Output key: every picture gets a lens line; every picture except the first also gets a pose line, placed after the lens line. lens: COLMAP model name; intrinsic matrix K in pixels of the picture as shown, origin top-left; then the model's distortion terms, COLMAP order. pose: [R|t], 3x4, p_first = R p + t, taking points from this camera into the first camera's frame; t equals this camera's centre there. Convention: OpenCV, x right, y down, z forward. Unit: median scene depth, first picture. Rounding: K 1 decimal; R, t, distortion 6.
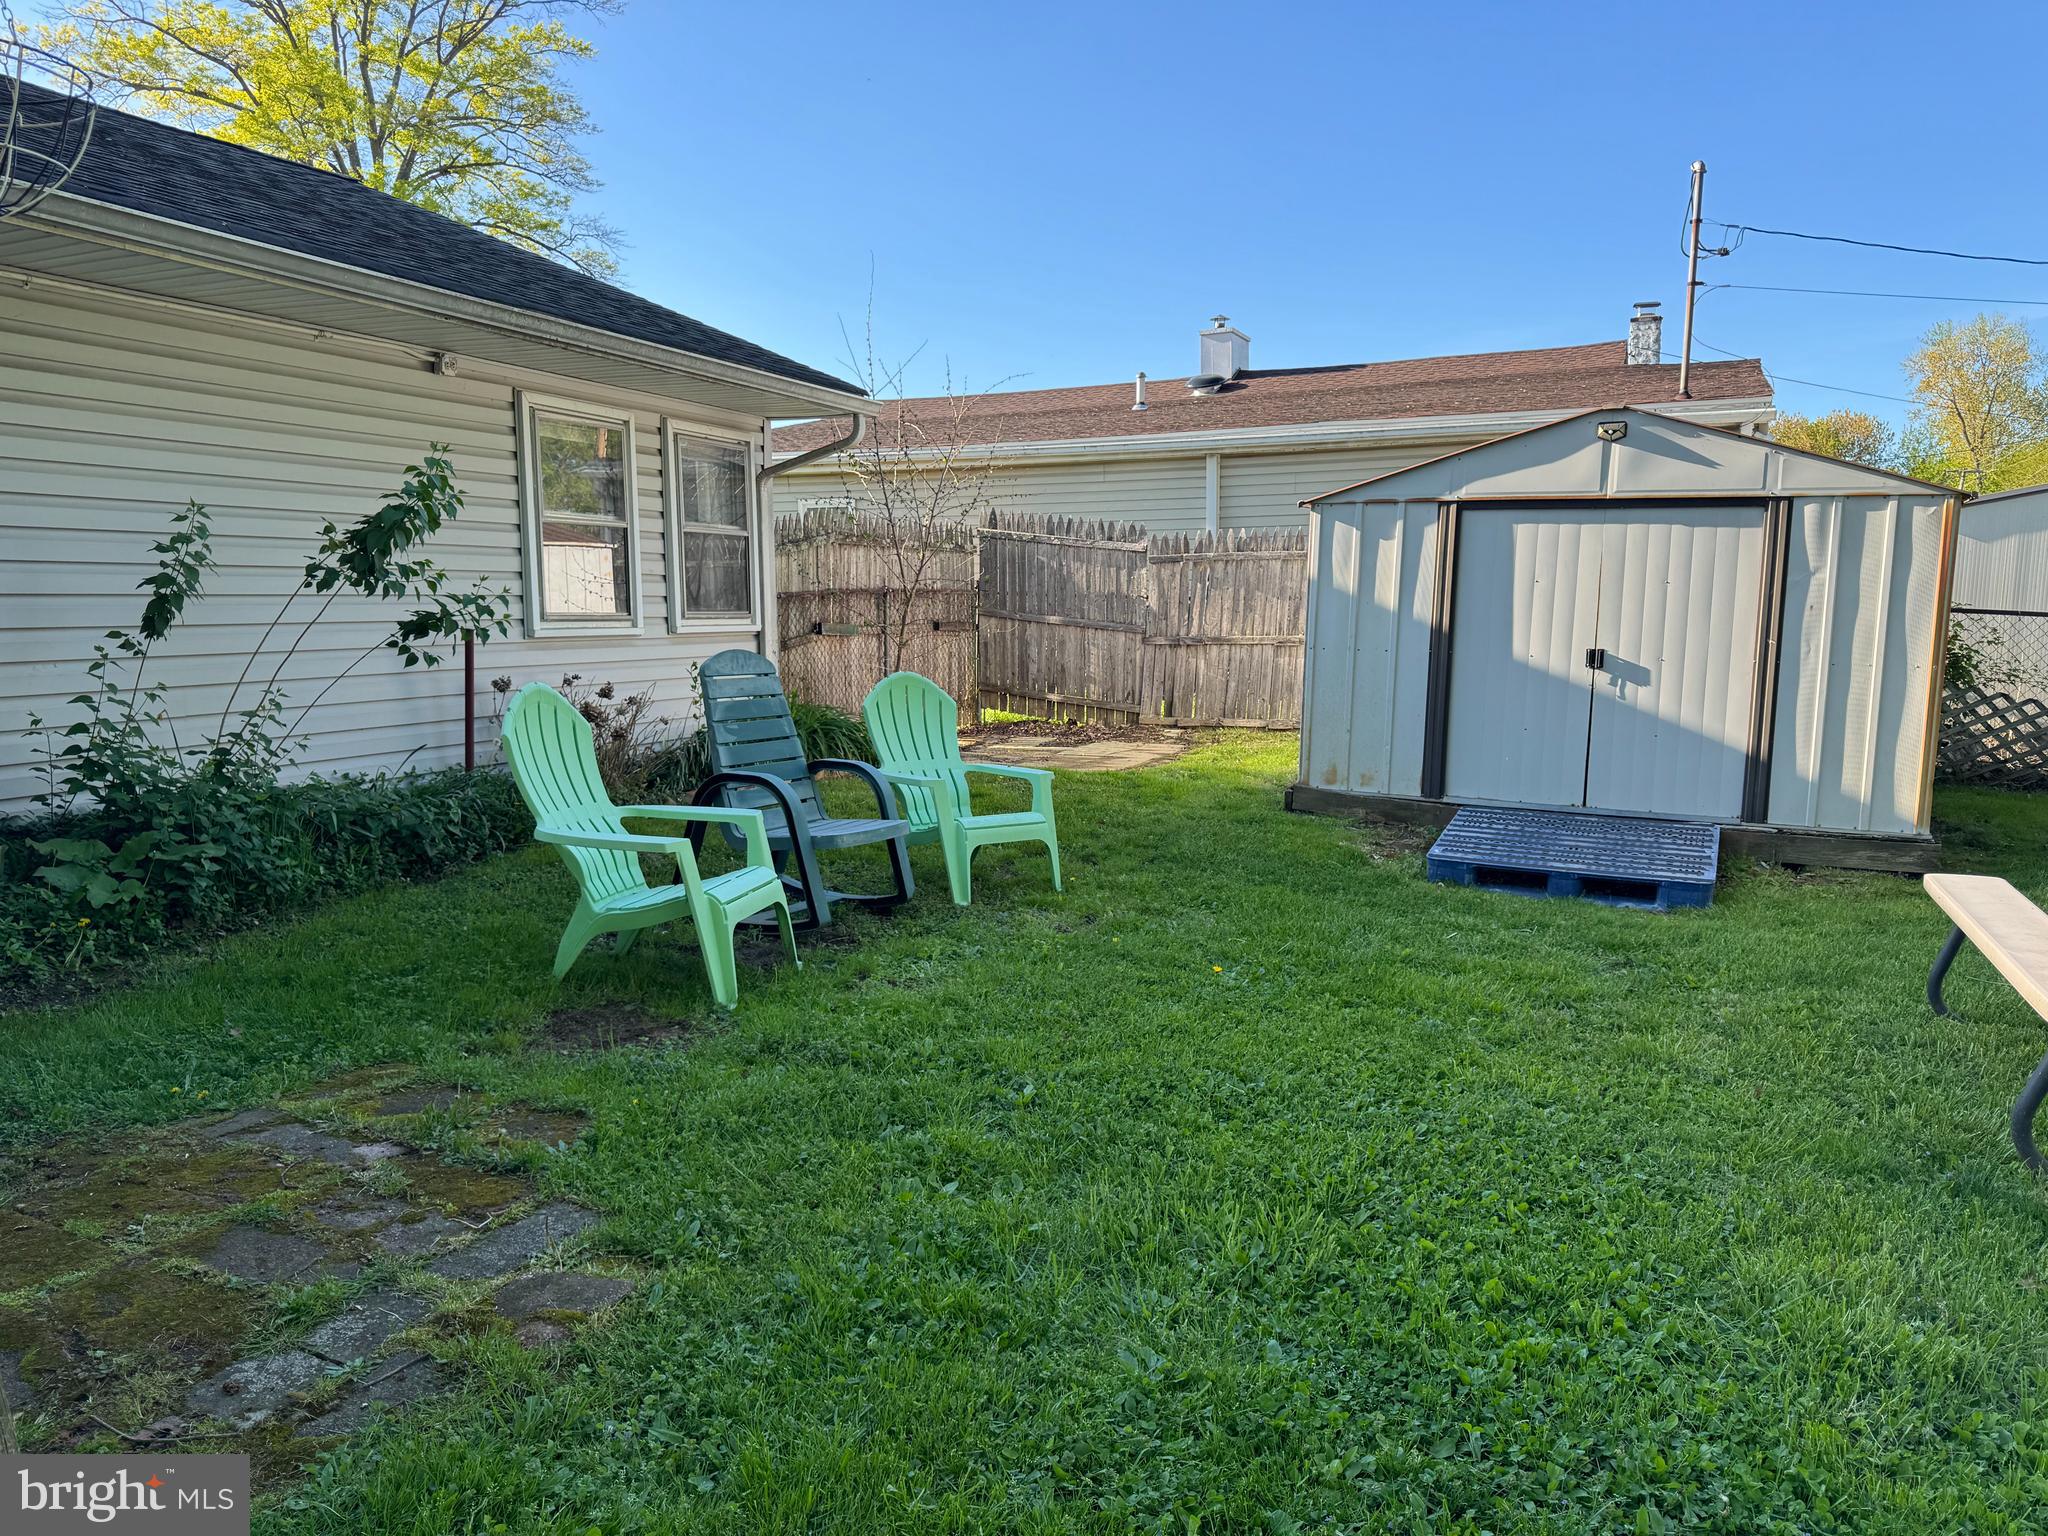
lens RADIAL K [[1452.2, 0, 1033.5], [0, 1452.2, 752.3], [0, 0, 1]] dist [0.065791, -0.087391]
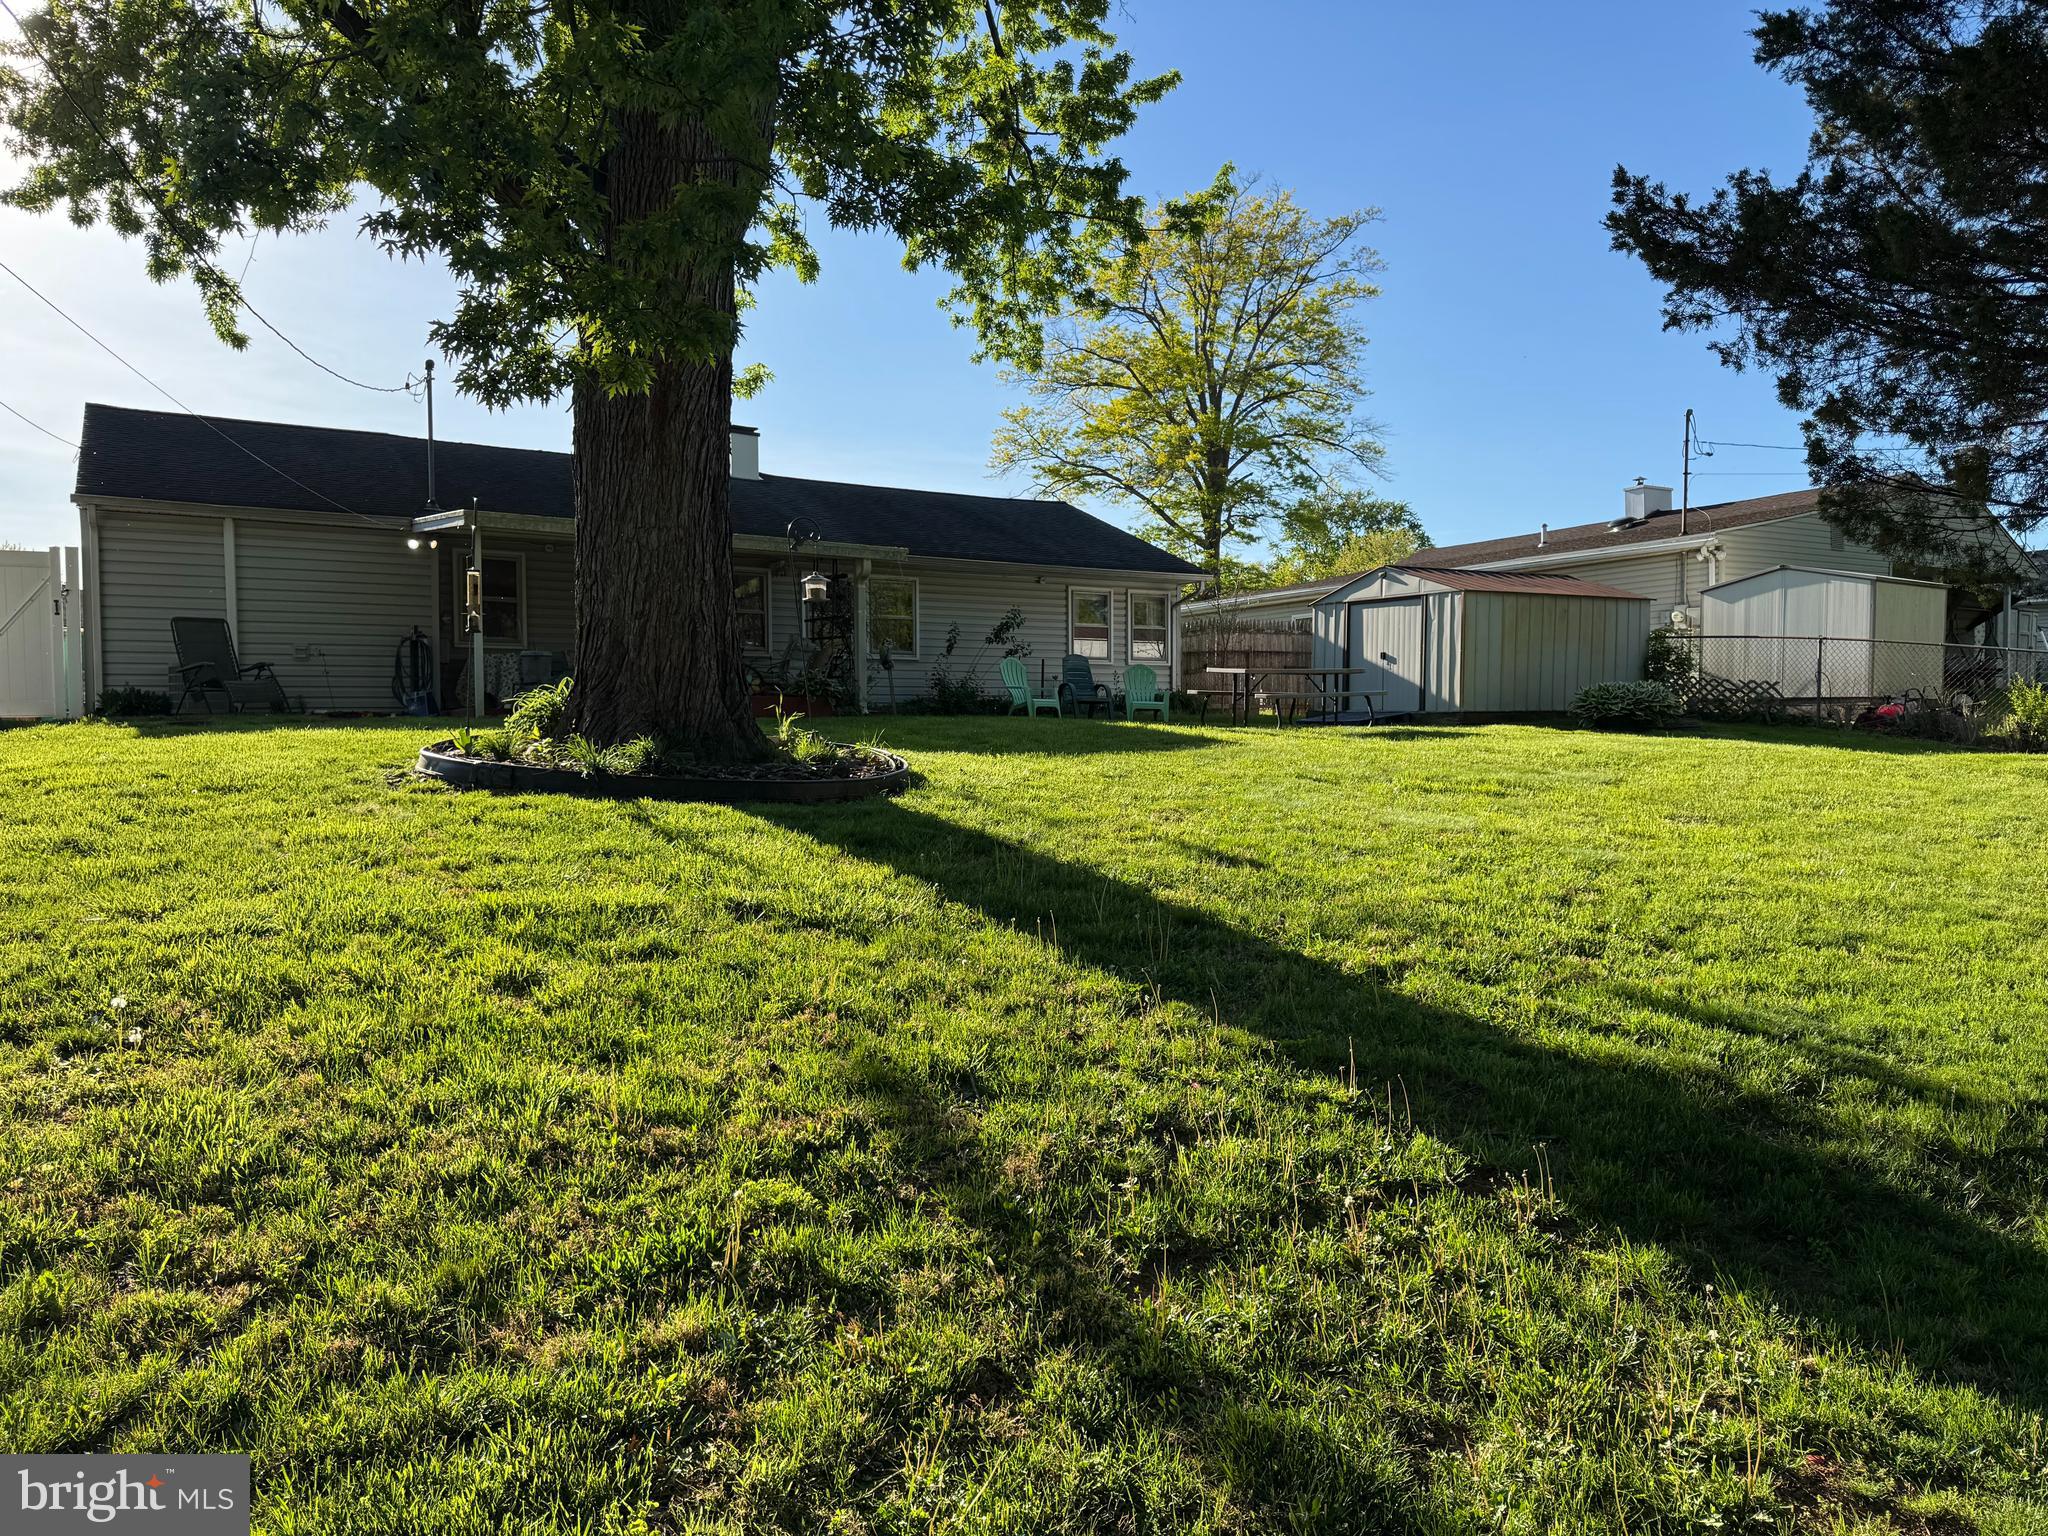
lens RADIAL K [[1452.2, 0, 1020.9], [0, 1452.2, 776.7], [0, 0, 1]] dist [0.065791, -0.087391]
pose [[0.818682, 0.008172, -0.574189, 1.112620], [-0.049560, 0.997173, -0.056471, 0.280372], [0.572105, 0.074689, 0.816773, -1.292874]]
